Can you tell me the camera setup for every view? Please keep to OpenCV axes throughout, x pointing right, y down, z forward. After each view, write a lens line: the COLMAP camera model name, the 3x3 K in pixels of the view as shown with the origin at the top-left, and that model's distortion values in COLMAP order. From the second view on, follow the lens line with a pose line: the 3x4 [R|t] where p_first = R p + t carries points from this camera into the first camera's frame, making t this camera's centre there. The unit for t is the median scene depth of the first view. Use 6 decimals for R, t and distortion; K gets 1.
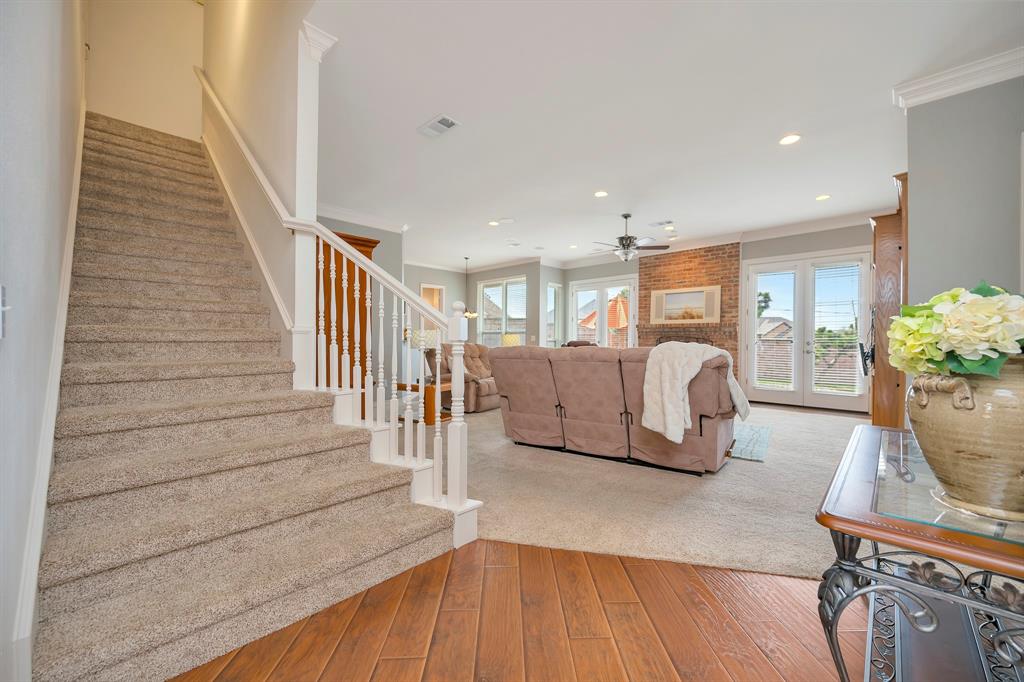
lens RADIAL K [[406.6, 0, 512.0], [0, 406.6, 341.0], [0, 0, 1]] dist [0.000603, -0.000070]
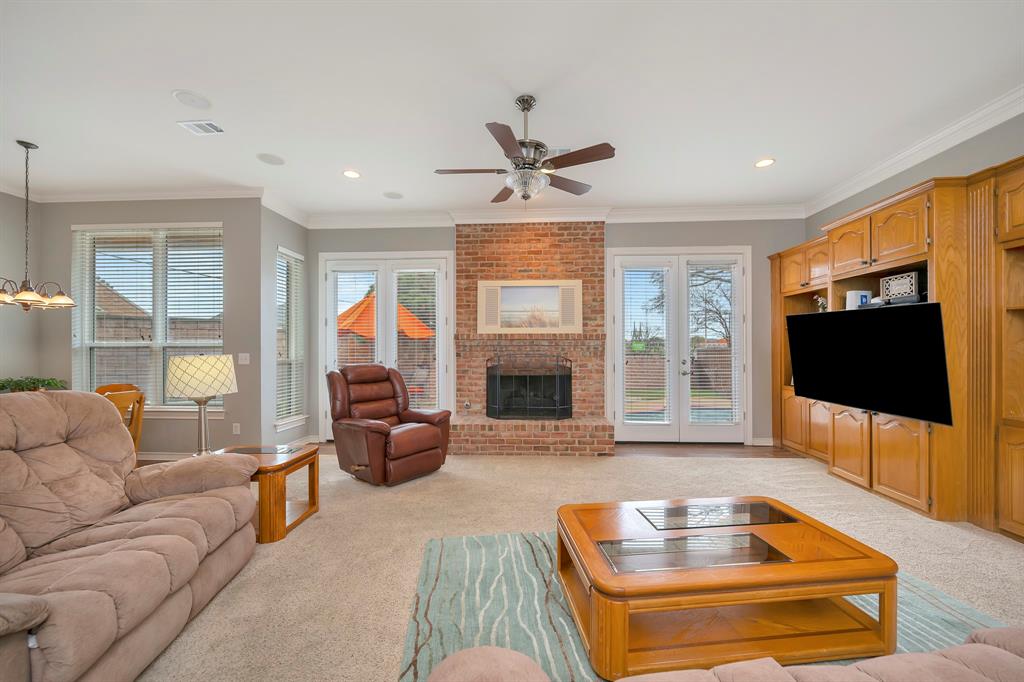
lens RADIAL K [[405.6, 0, 516.0], [0, 405.6, 348.1], [0, 0, 1]] dist [-0.001831, -0.000515]
pose [[0.748005, -0.006880, 0.663657, -0.029993], [0.008349, 0.999965, 0.000957, -0.020527], [-0.663640, 0.004825, 0.748036, 0.527754]]
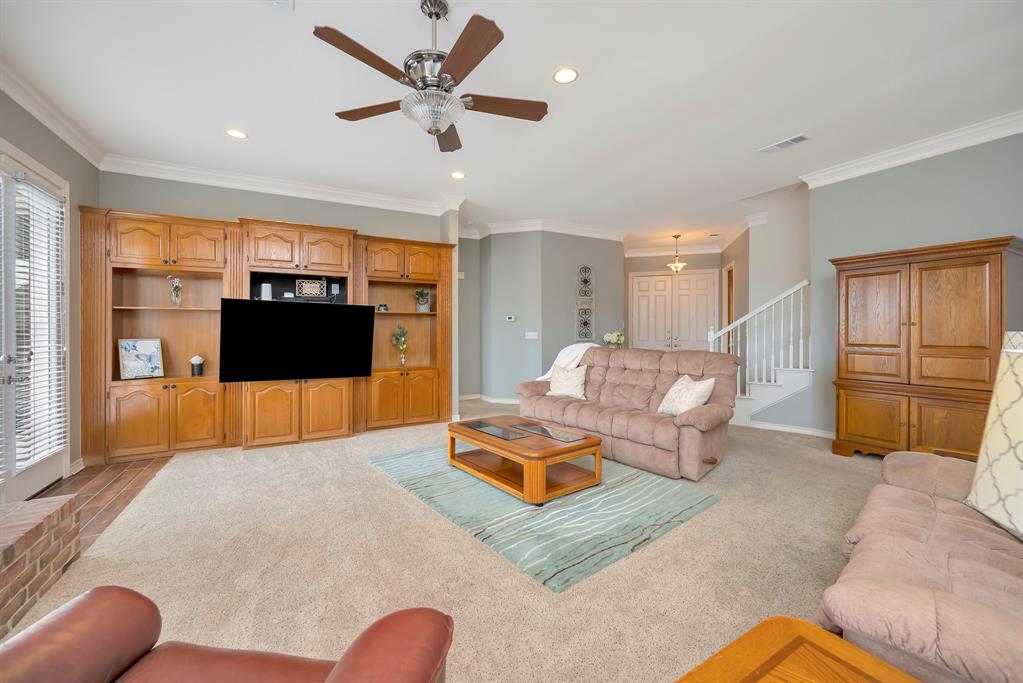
lens RADIAL K [[417.1, 0, 516.1], [0, 417.1, 333.3], [0, 0, 1]] dist [0.001555, -0.000001]
pose [[-0.955947, -0.006010, 0.293477, 0.082403], [-0.004215, 0.999968, 0.006749, -0.020765], [-0.293508, 0.005214, -0.955942, 1.065682]]
